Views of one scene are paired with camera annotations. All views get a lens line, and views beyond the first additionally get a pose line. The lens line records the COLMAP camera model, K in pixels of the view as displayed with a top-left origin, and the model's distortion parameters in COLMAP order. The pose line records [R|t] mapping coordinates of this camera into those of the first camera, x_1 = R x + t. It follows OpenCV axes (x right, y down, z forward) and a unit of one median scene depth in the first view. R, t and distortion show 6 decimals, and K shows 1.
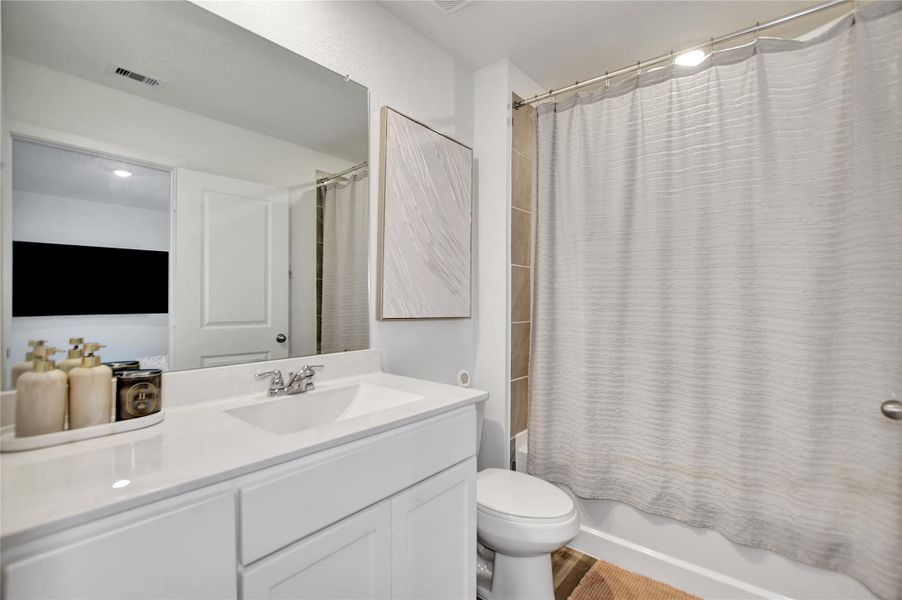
lens RADIAL K [[396.3, 0, 444.9], [0, 396.3, 295.8], [0, 0, 1]] dist [-0.016450, 0.002533]
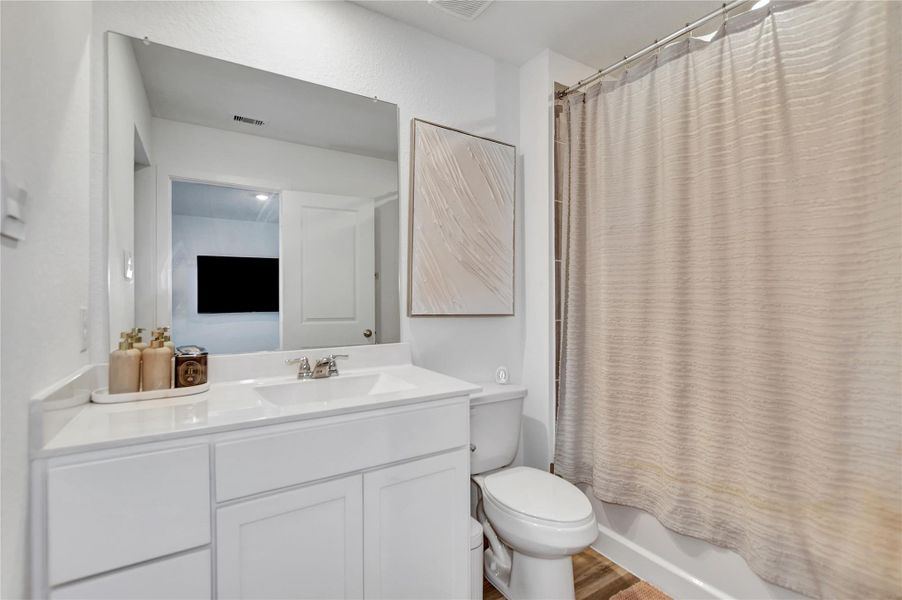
lens RADIAL K [[396.3, 0, 436.8], [0, 396.3, 294.1], [0, 0, 1]] dist [-0.016450, 0.002533]
pose [[0.964049, -0.009868, -0.265540, 0.247498], [0.009765, 0.999951, -0.001706, 0.003908], [0.265544, -0.000948, 0.964098, -0.037227]]
